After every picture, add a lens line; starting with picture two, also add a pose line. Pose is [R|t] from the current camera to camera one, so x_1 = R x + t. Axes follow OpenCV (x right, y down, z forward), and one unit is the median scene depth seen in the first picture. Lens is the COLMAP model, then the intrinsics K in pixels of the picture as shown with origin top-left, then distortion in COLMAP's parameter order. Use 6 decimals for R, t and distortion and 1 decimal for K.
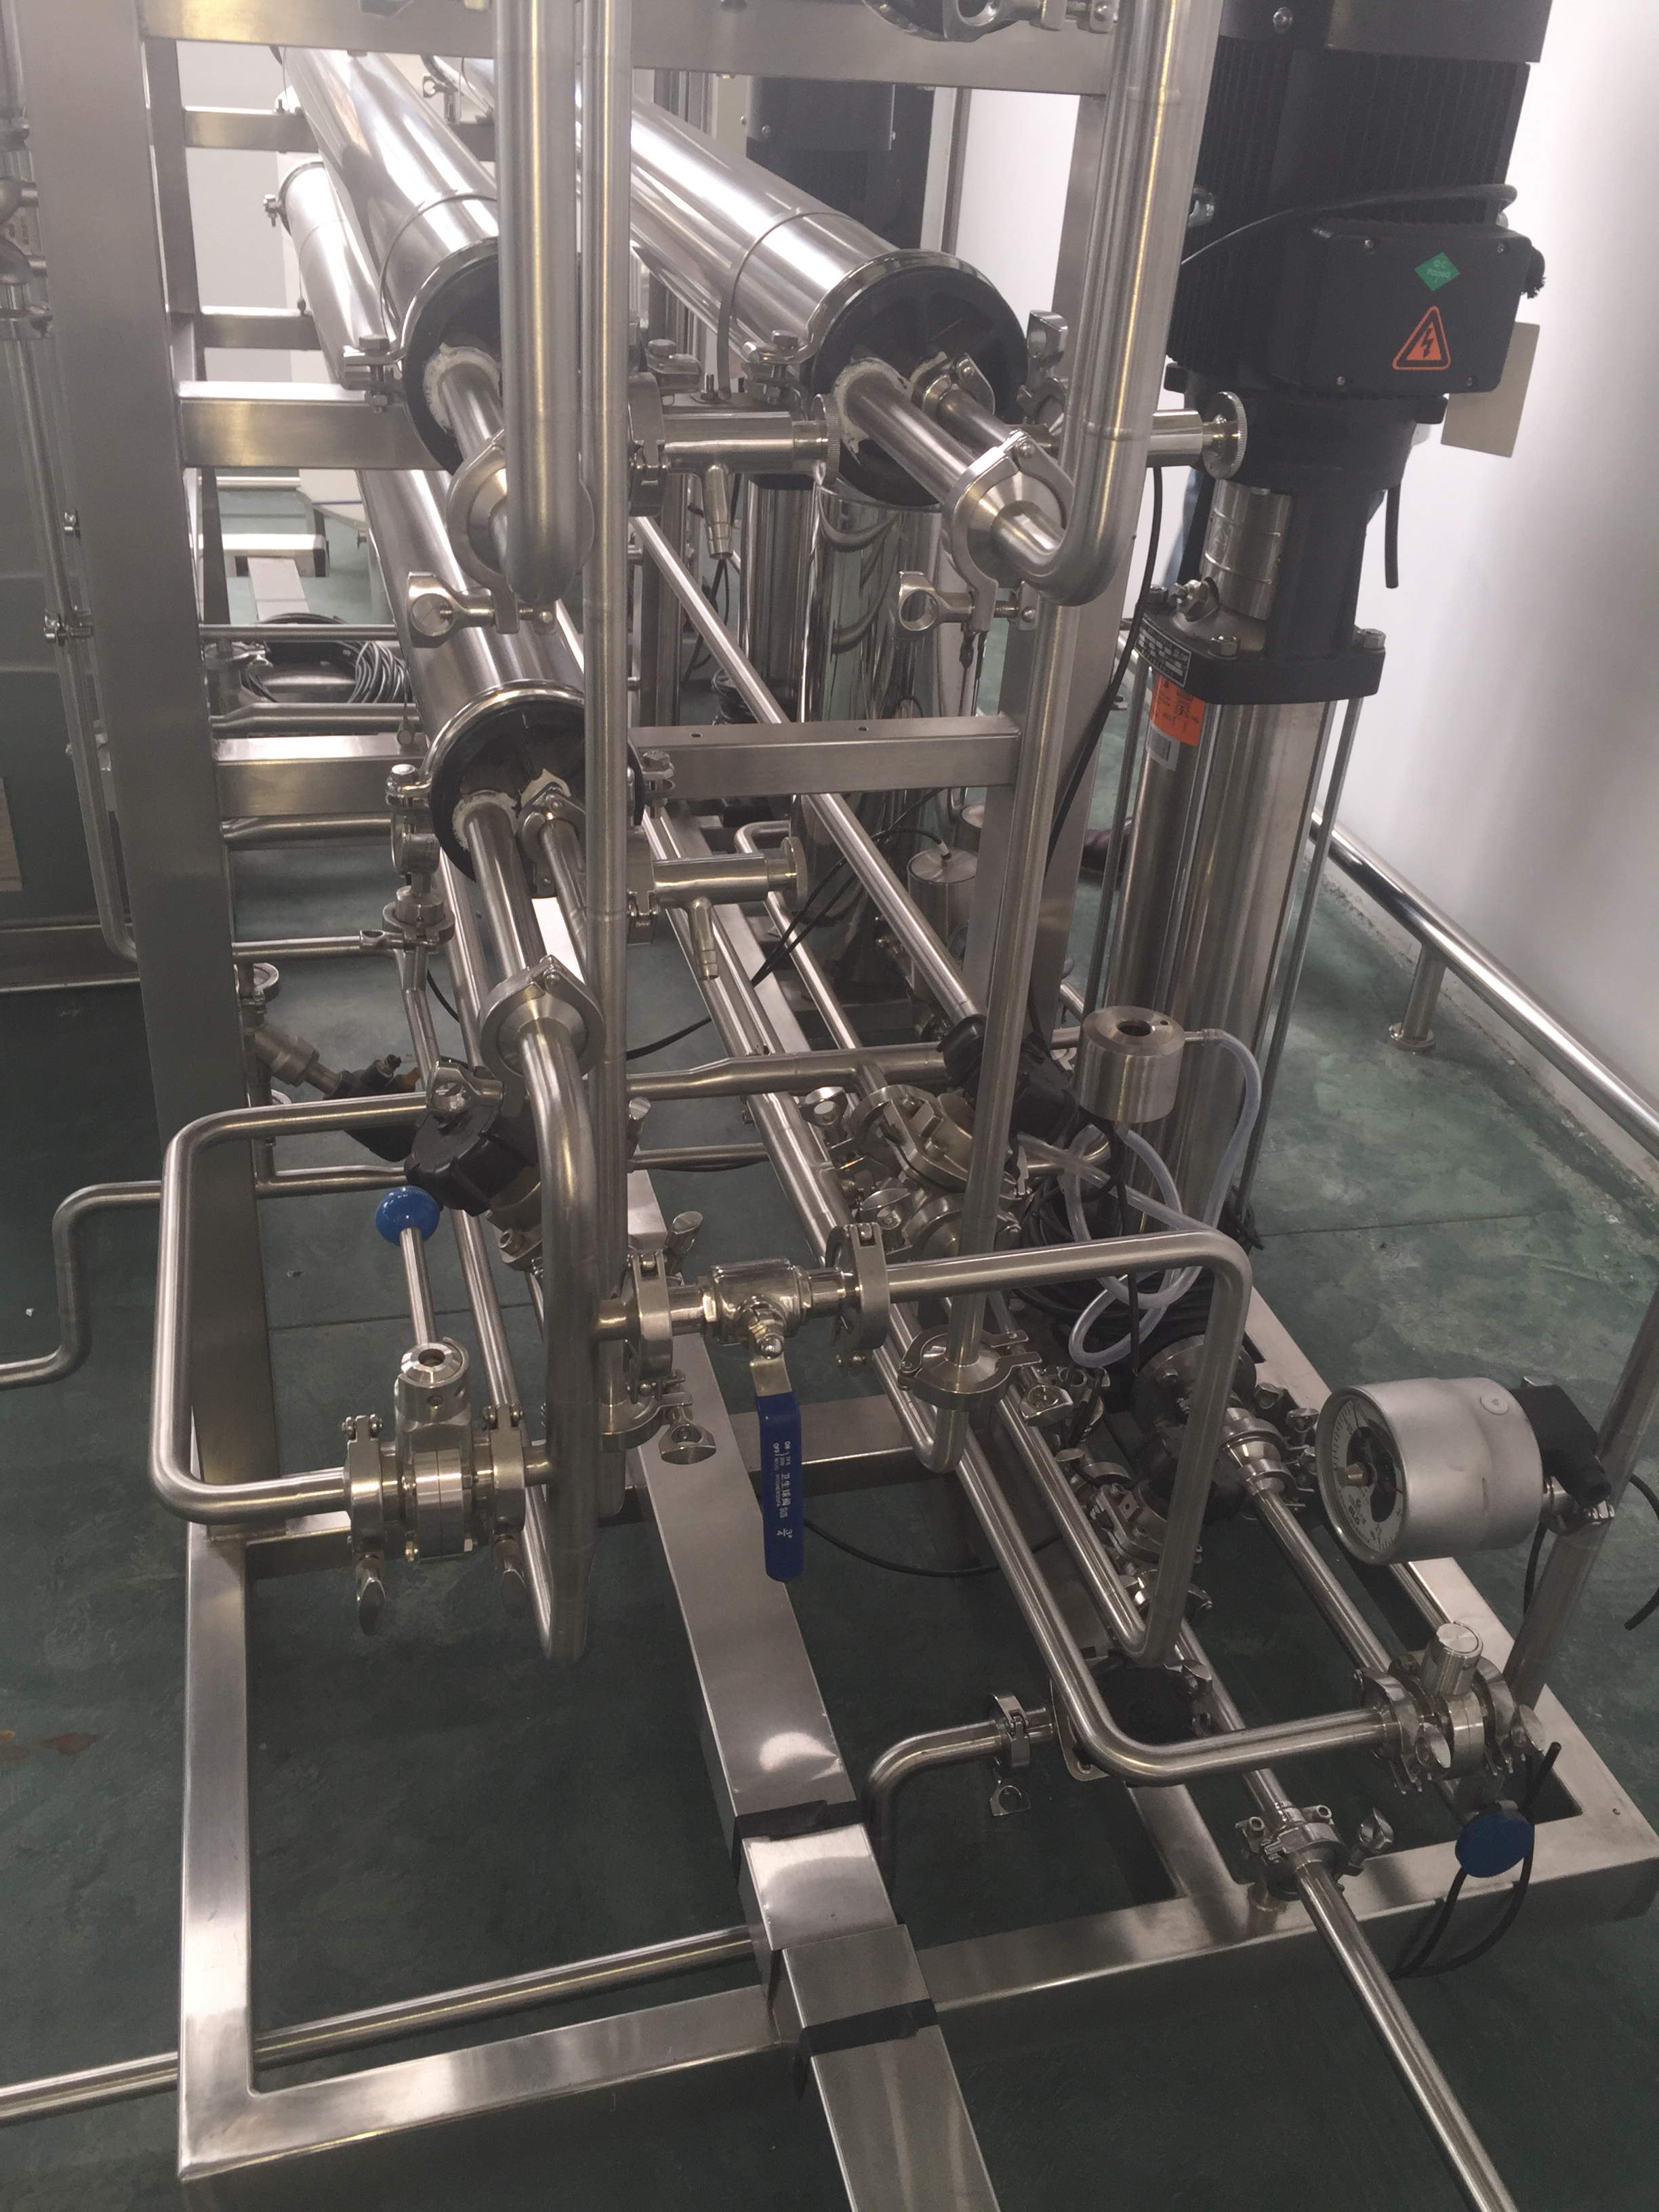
lens RADIAL K [[1909.1, 0, 824.1], [0, 1909.1, 1118.0], [0, 0, 1]] dist [0.092500, -0.143056]
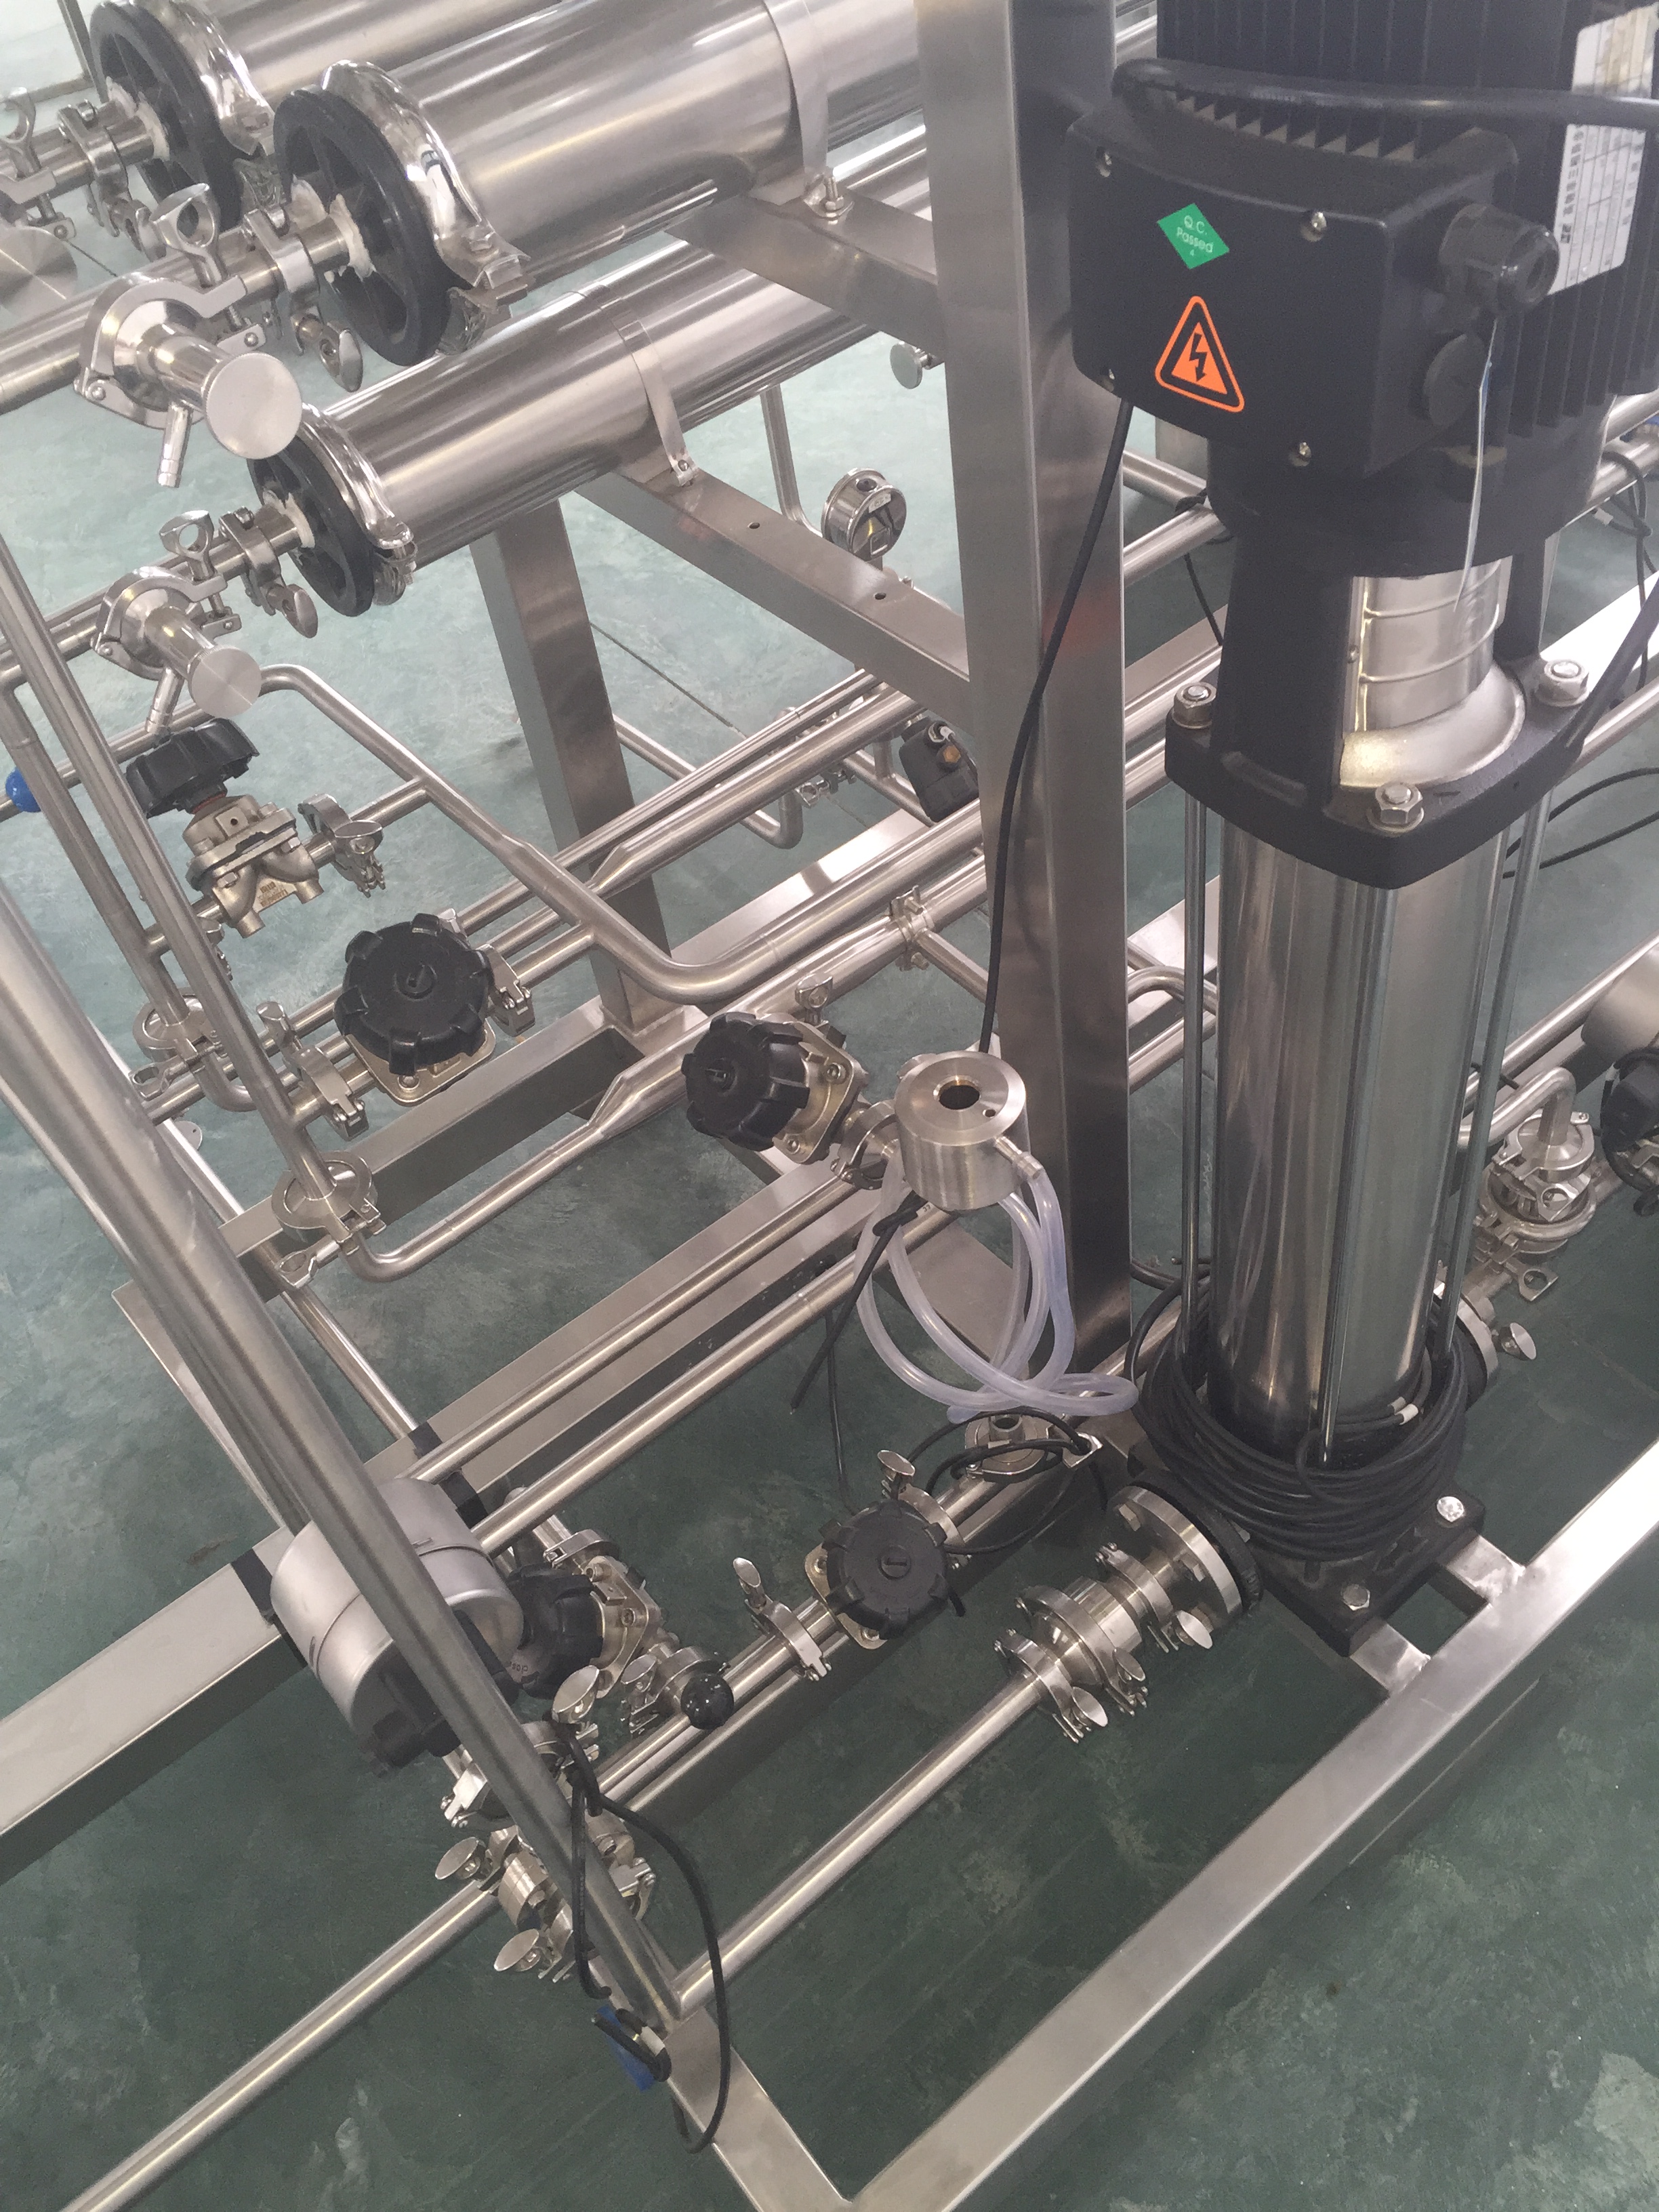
lens RADIAL K [[1909.1, 0, 824.1], [0, 1909.1, 1118.0], [0, 0, 1]] dist [0.092500, -0.143056]
pose [[0.382316, 0.594682, -0.707239, 0.808415], [-0.355611, 0.801126, 0.481392, -0.457956], [0.852863, 0.067458, 0.517759, 0.631167]]
